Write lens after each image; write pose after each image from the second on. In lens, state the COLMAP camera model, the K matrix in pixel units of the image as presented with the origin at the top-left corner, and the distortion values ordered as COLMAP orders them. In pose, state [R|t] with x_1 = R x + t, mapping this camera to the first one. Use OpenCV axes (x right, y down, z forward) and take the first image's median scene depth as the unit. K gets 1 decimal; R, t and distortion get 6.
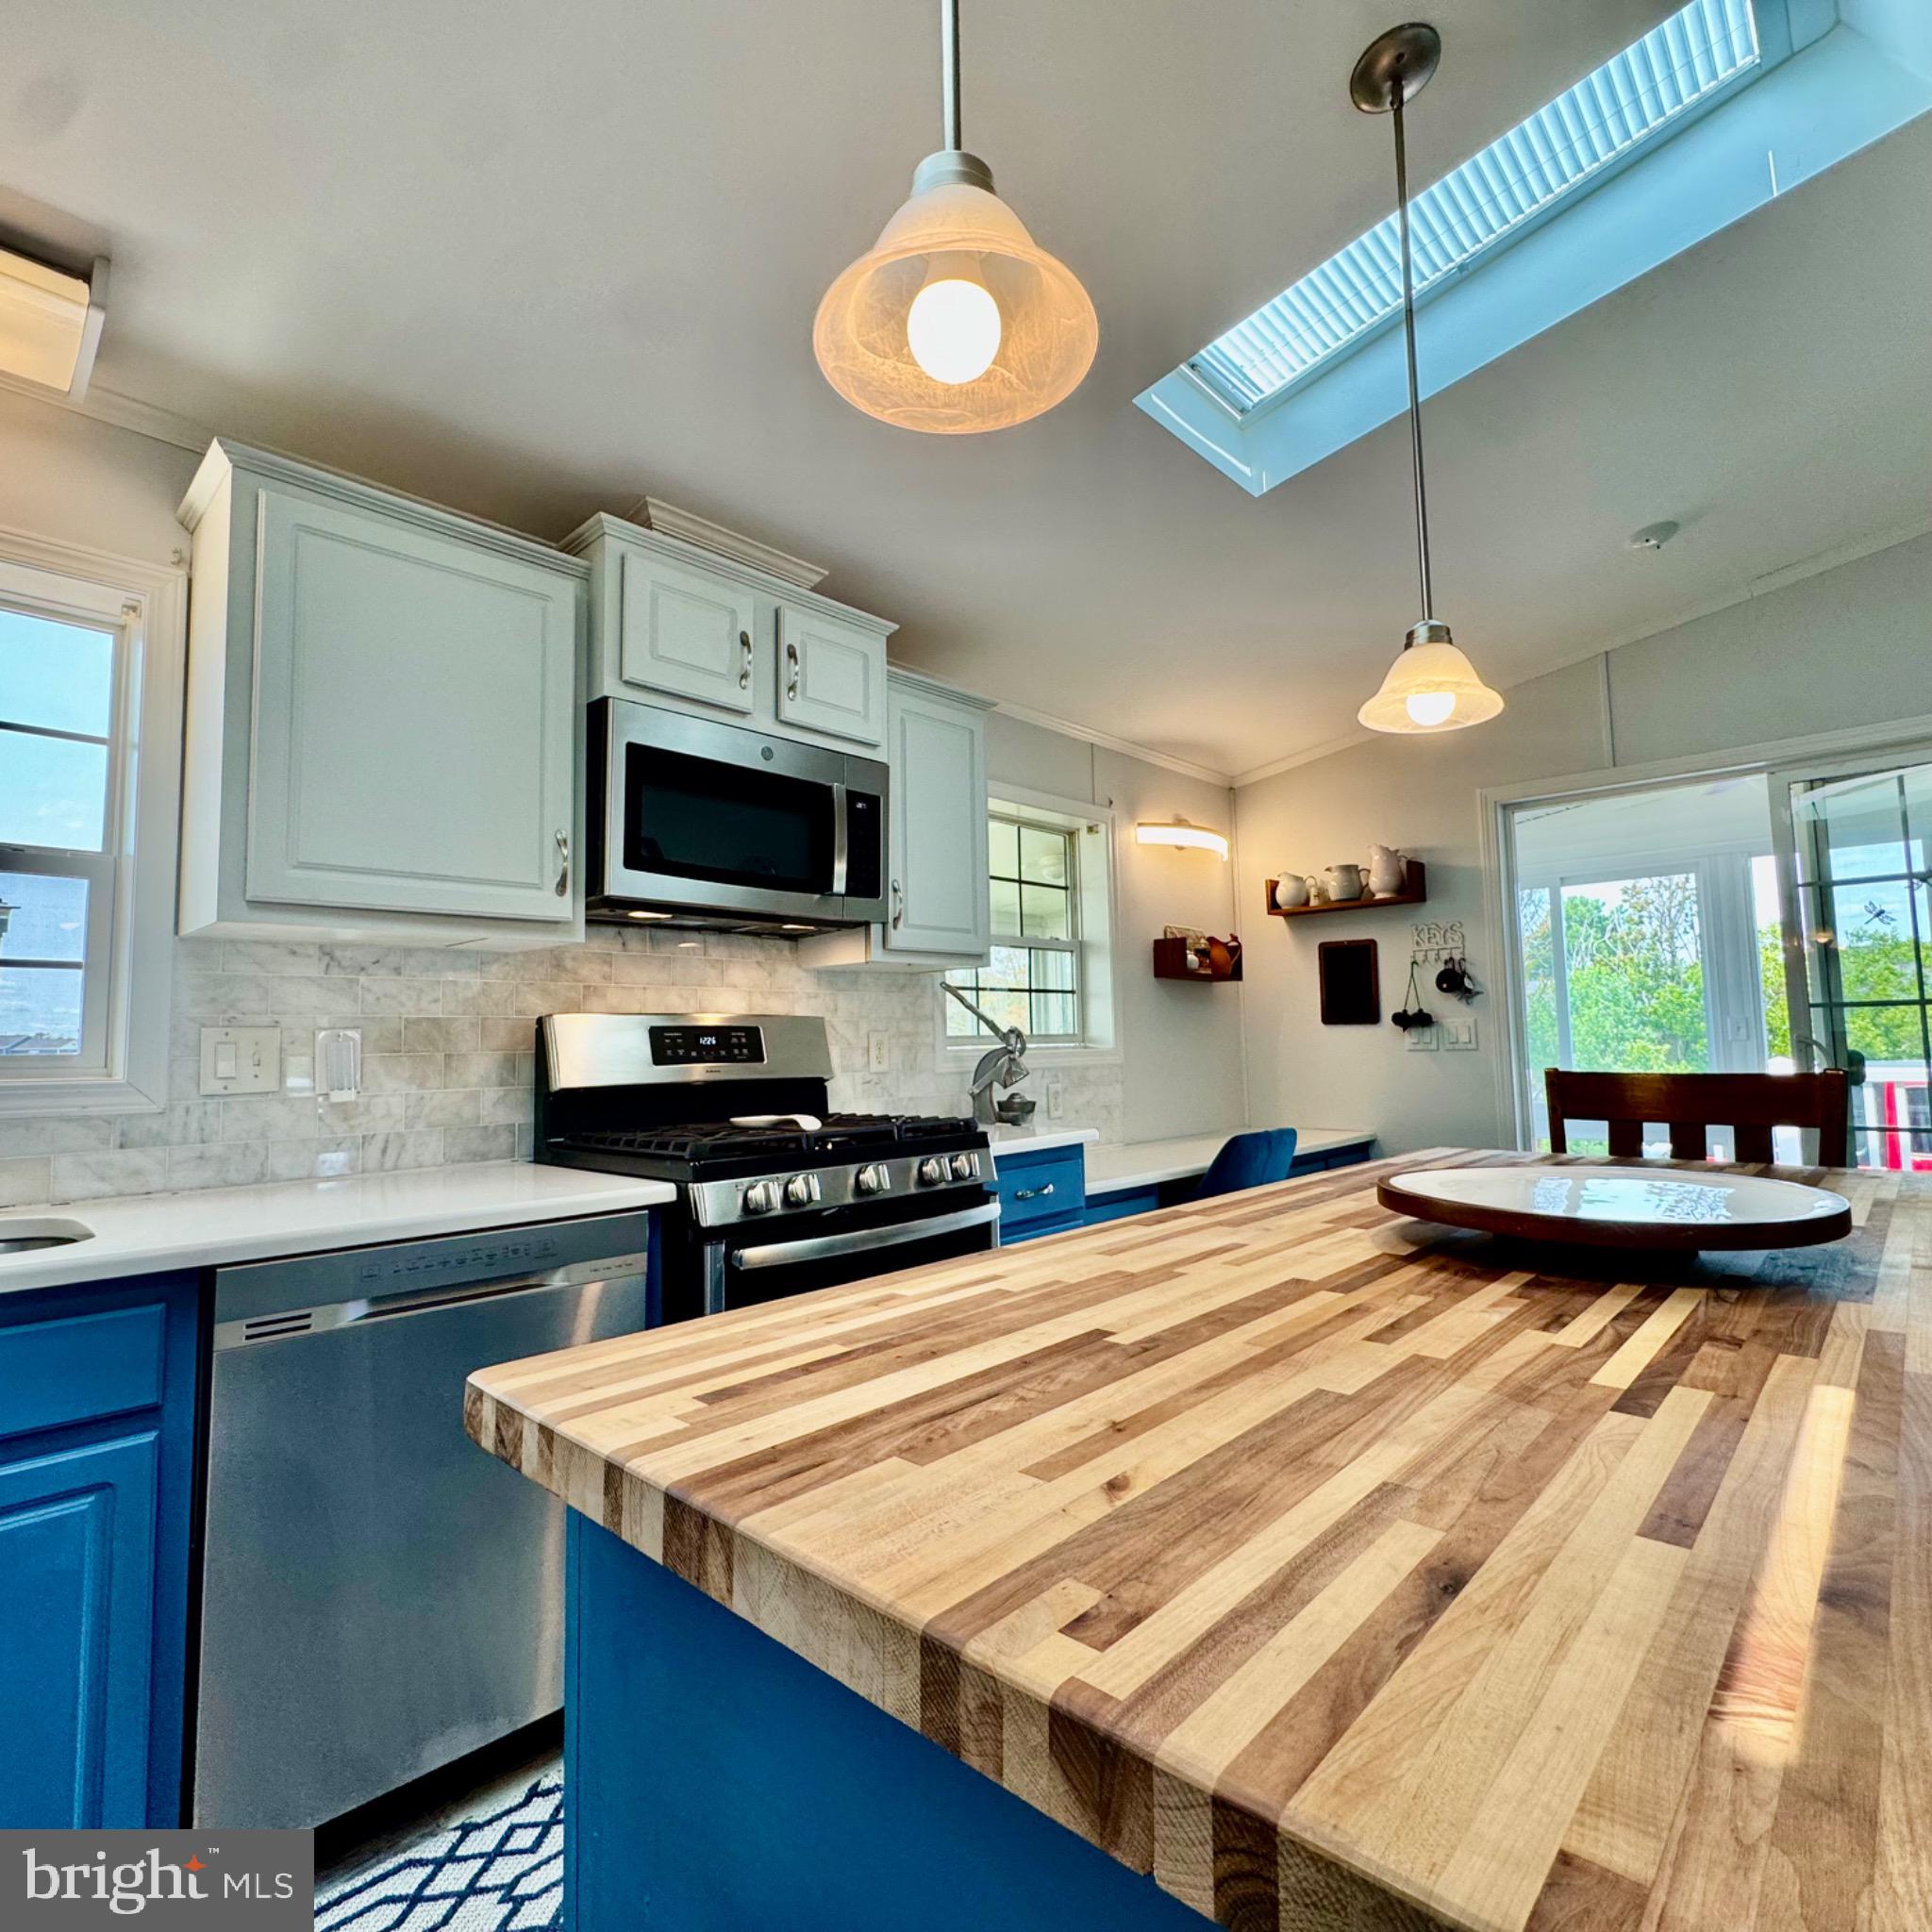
lens RADIAL K [[1020.1, 0, 960.9], [0, 1020.1, 961.7], [0, 0, 1]] dist [-0.002197, 0.002059]
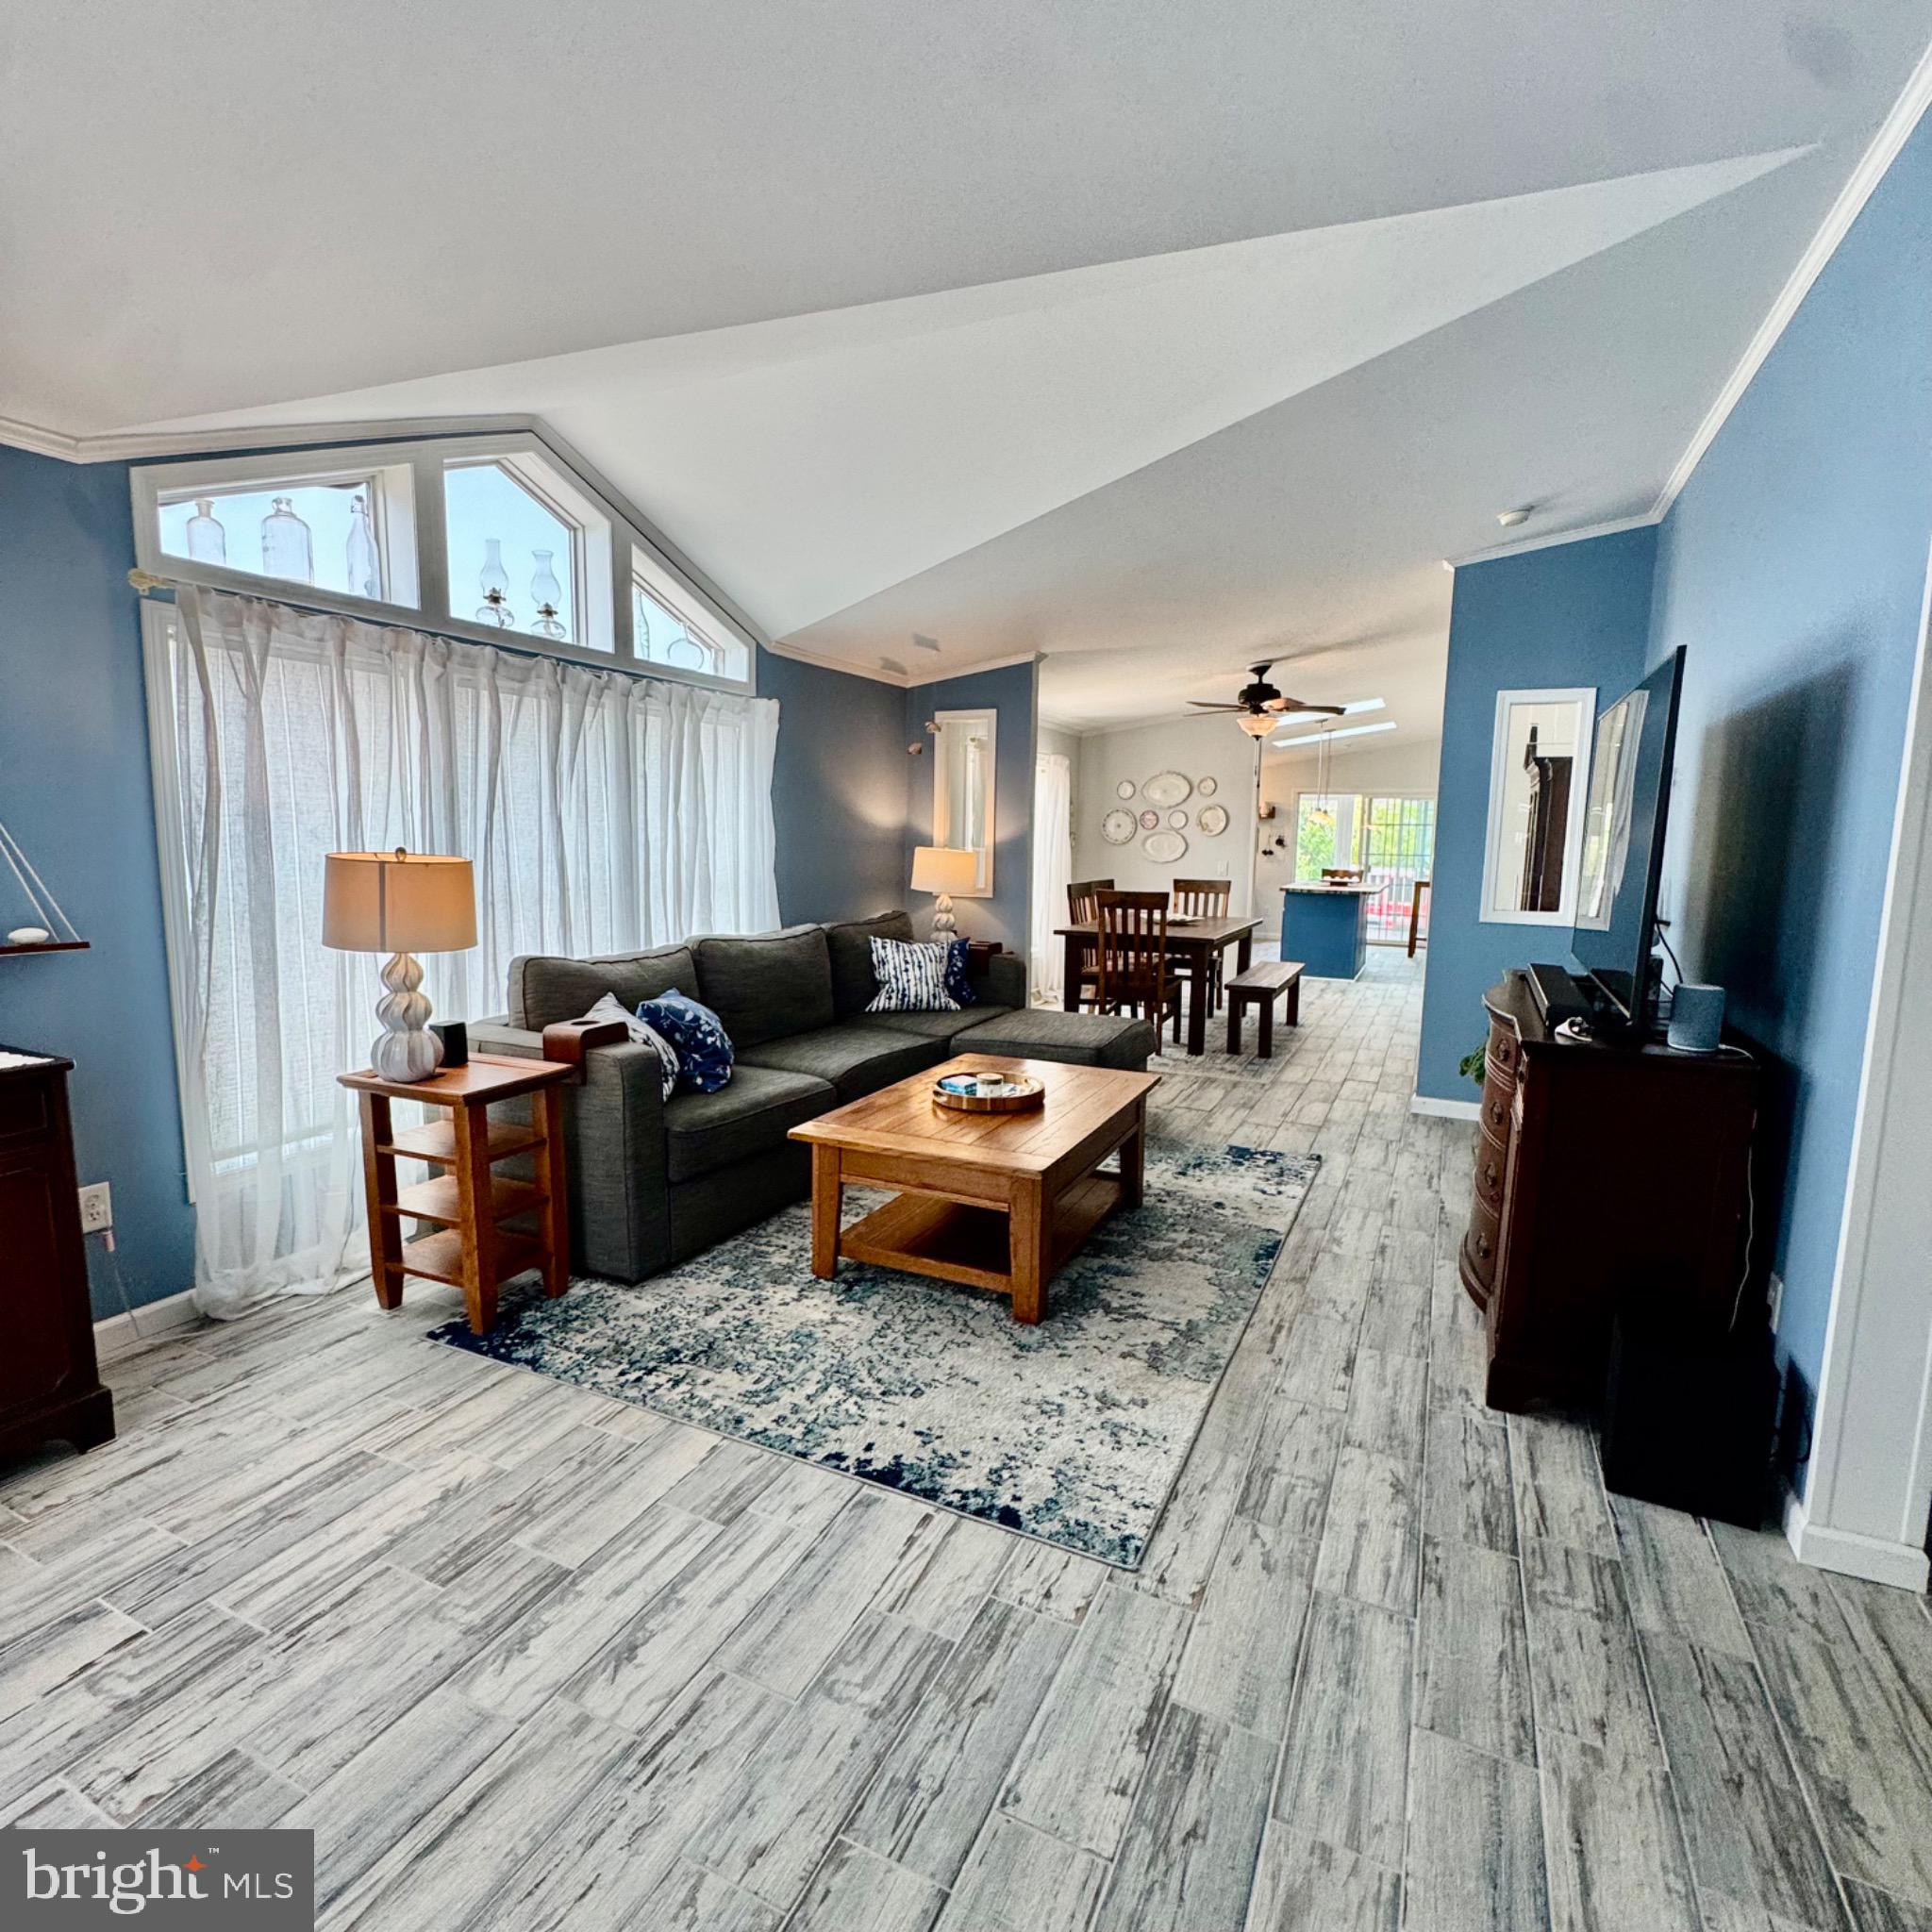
lens RADIAL K [[1020.1, 0, 960.9], [0, 1020.1, 961.7], [0, 0, 1]] dist [-0.002197, 0.002059]
pose [[0.950784, -0.004331, 0.309824, -3.313889], [-0.059131, 0.978990, 0.195147, -0.398188], [-0.304160, -0.203863, 0.930552, -4.046876]]
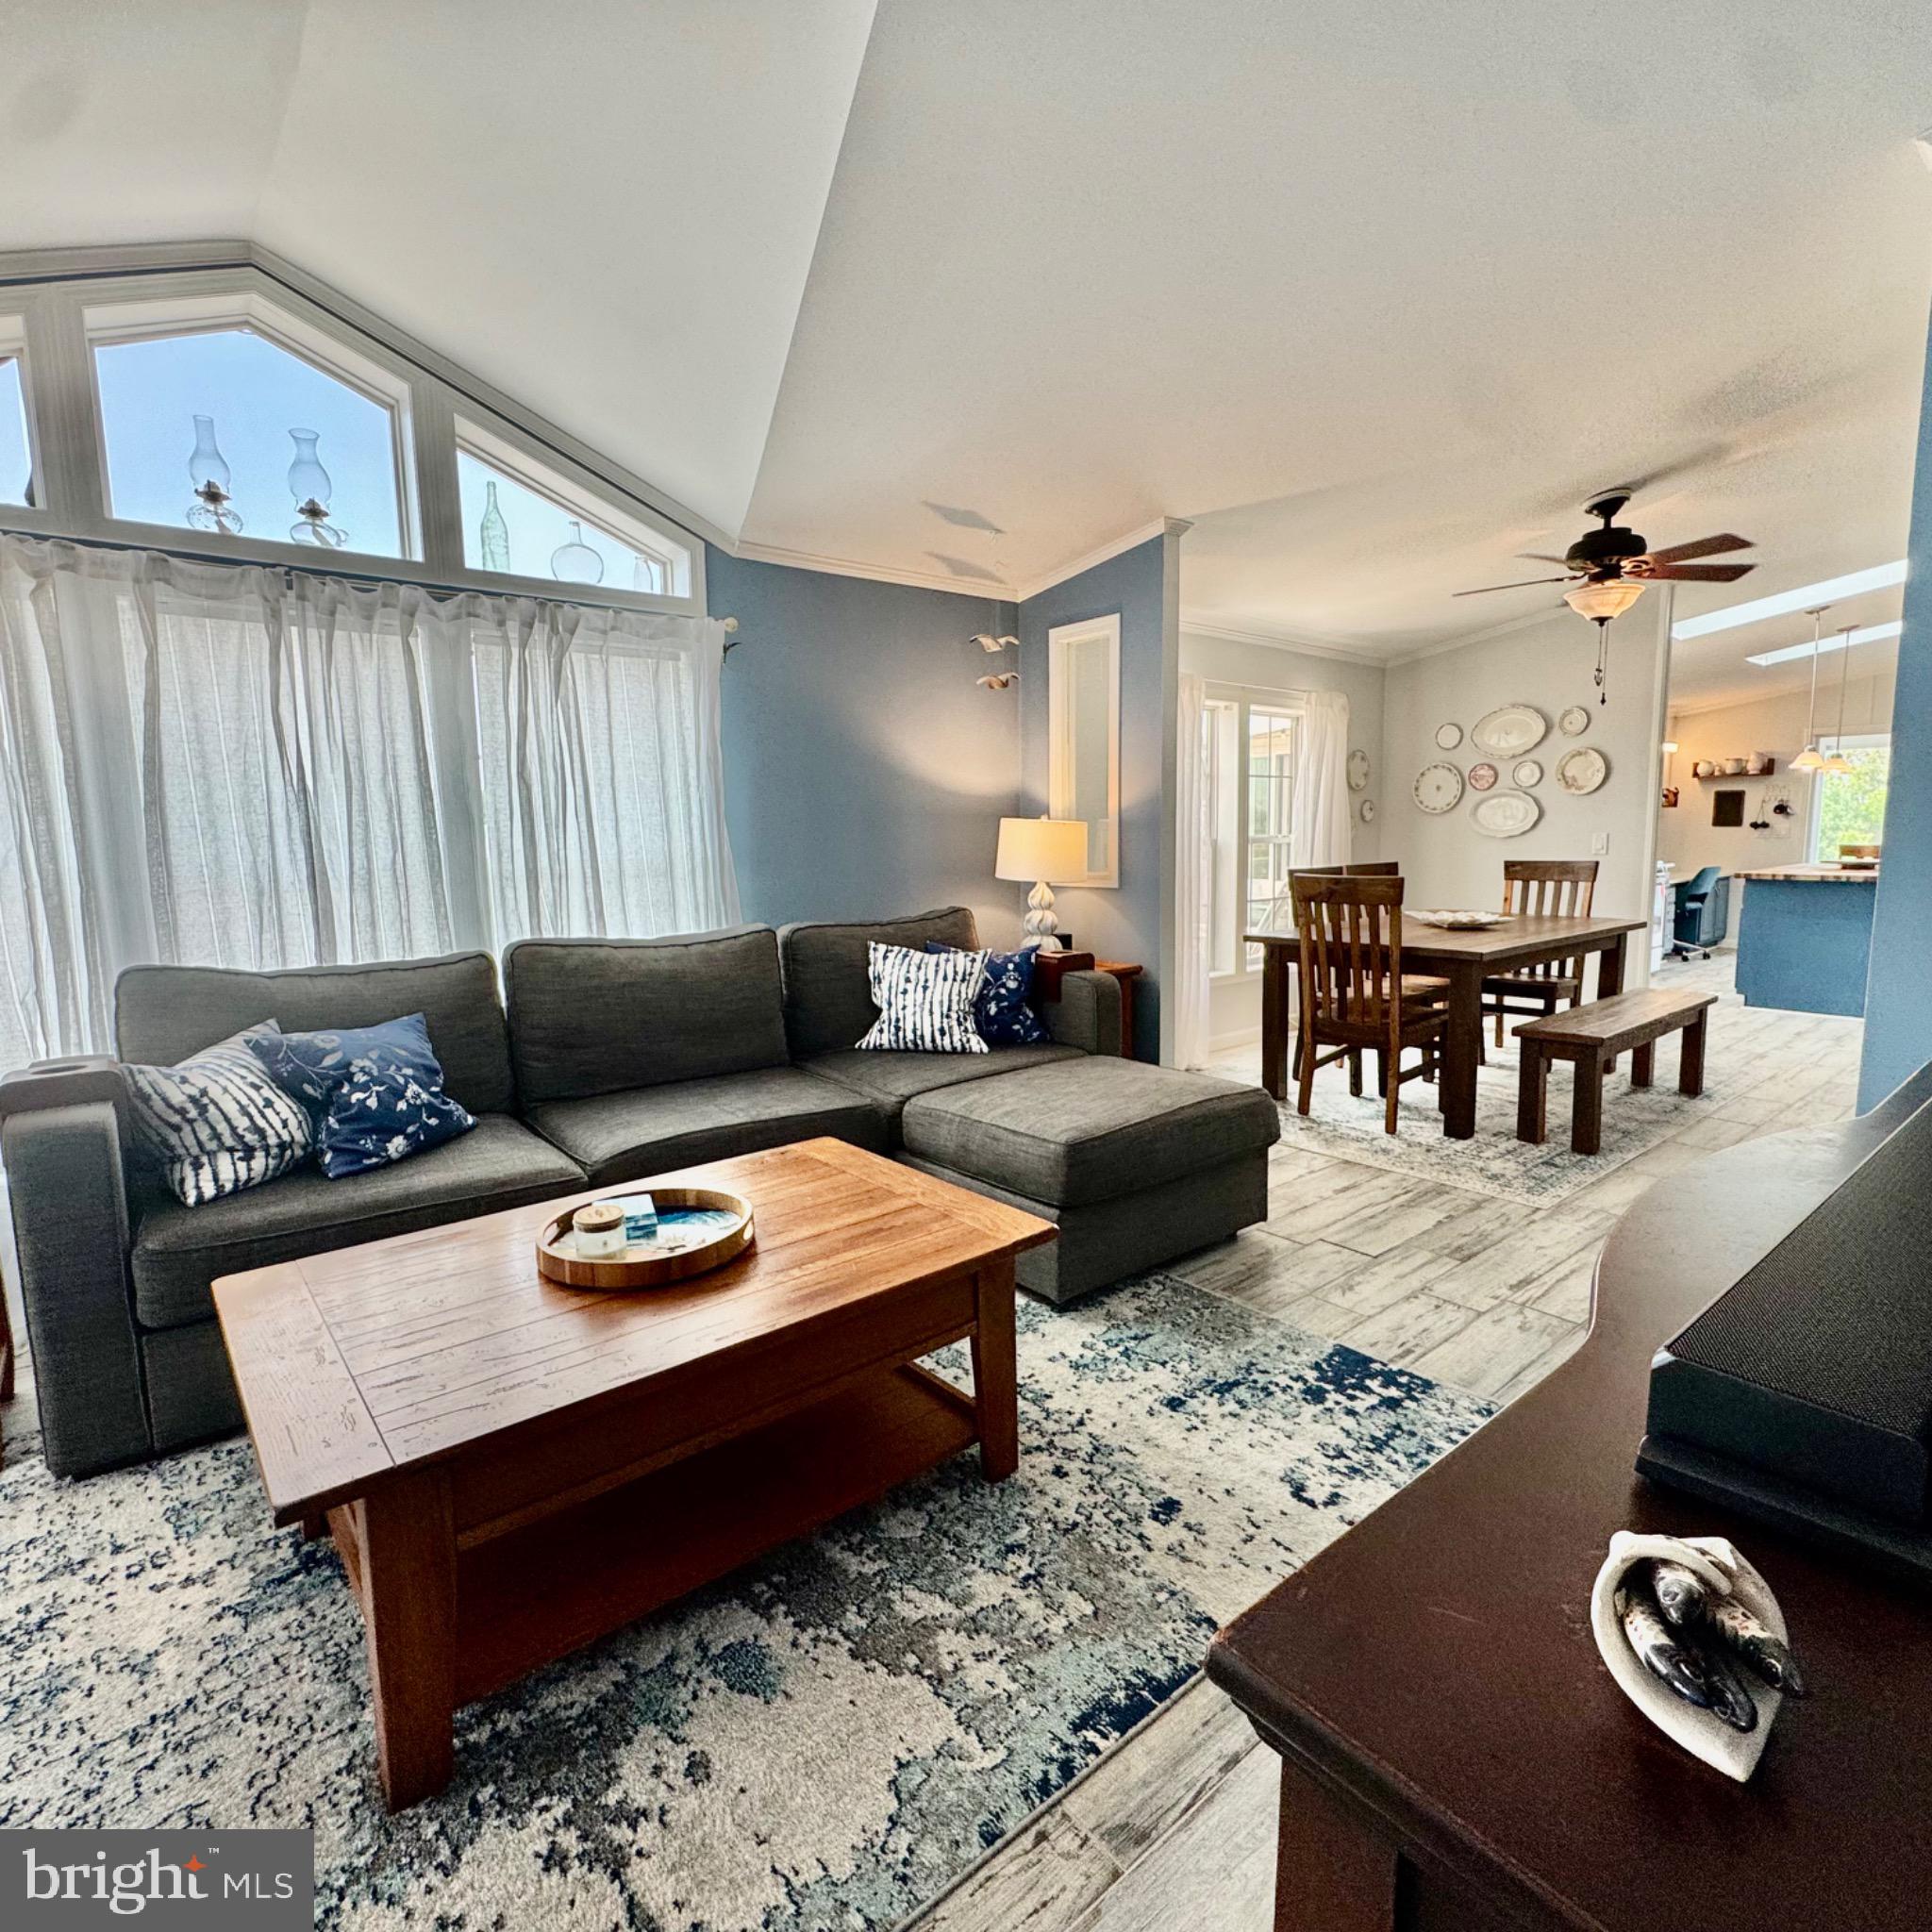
lens RADIAL K [[1020.1, 0, 960.9], [0, 1020.1, 961.7], [0, 0, 1]] dist [-0.002197, 0.002059]
pose [[0.992809, 0.017764, -0.118384, -2.306093], [0.007144, 0.978374, 0.206718, -0.281820], [0.119496, -0.206078, 0.971212, -3.296310]]
